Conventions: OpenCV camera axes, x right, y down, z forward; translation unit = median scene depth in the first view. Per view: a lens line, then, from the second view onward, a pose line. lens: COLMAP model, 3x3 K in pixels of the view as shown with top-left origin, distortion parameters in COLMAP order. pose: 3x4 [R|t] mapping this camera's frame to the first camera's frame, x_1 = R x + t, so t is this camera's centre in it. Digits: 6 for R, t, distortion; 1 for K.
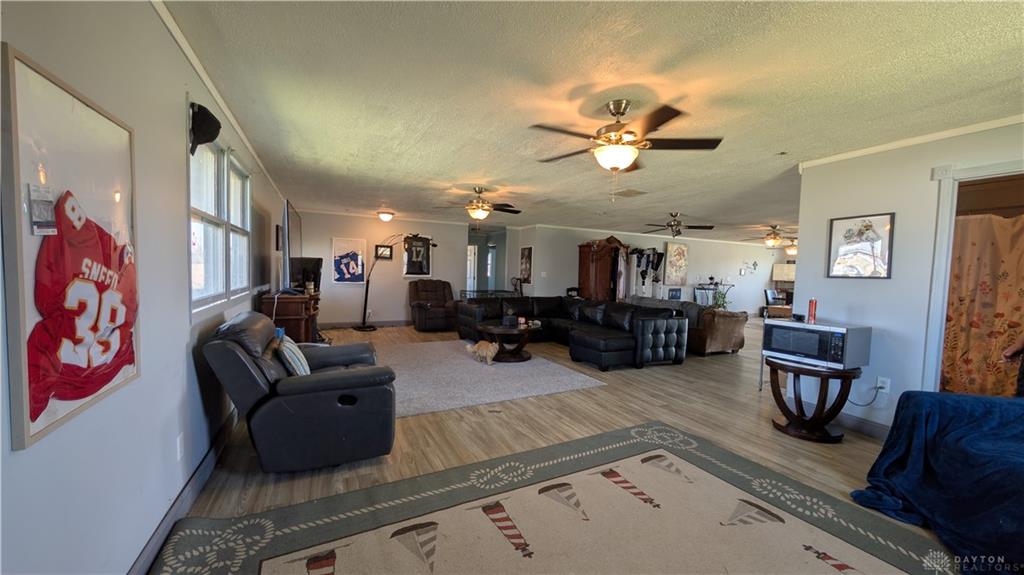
lens RADIAL K [[386.4, 0, 511.8], [0, 386.4, 293.1], [0, 0, 1]] dist [-0.000769, -0.000029]
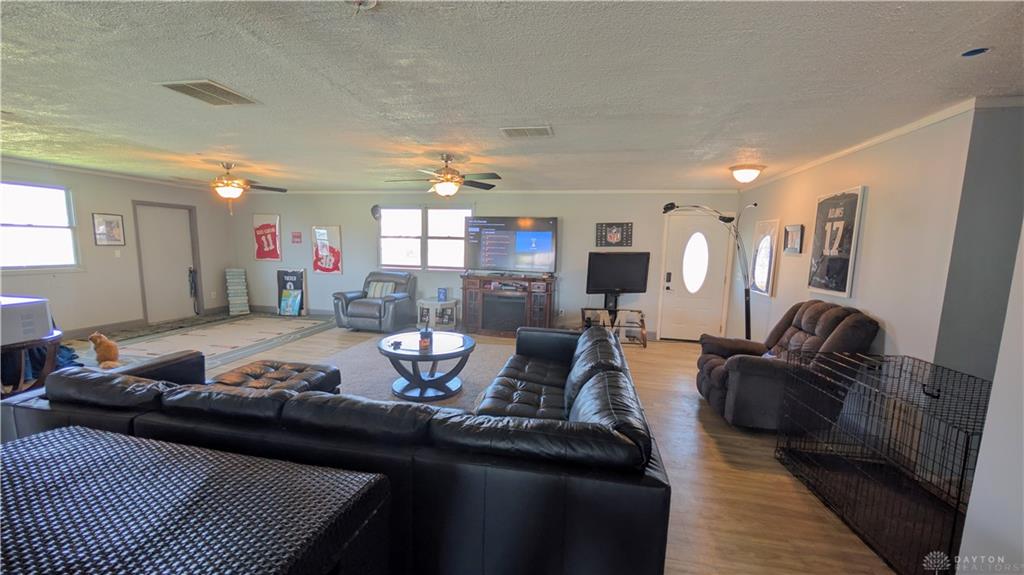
lens RADIAL K [[383.4, 0, 512.0], [0, 383.4, 287.5], [0, 0, 1]] dist [0.000677, 0.000025]
pose [[-0.608423, 0.044504, -0.792364, 0.246869], [-0.086470, 0.988765, 0.121931, -0.063300], [0.788888, 0.142702, -0.597739, 0.876398]]
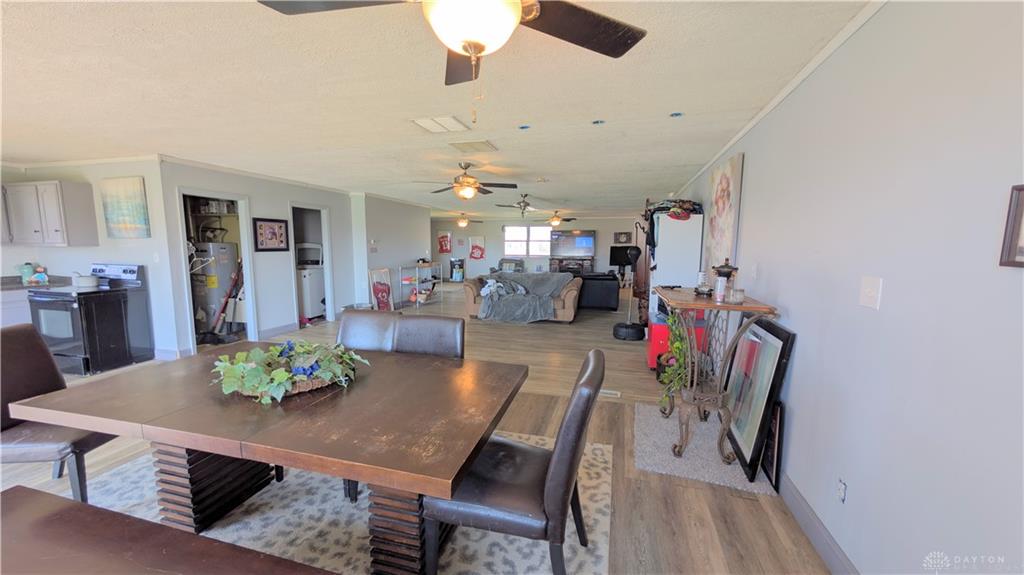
lens RADIAL K [[386.4, 0, 511.8], [0, 386.4, 293.1], [0, 0, 1]] dist [-0.000769, -0.000029]
pose [[-0.666675, 0.057918, -0.743095, 0.904756], [-0.067769, 0.988137, 0.137817, -0.056347], [0.742262, 0.142238, -0.654841, 1.238336]]
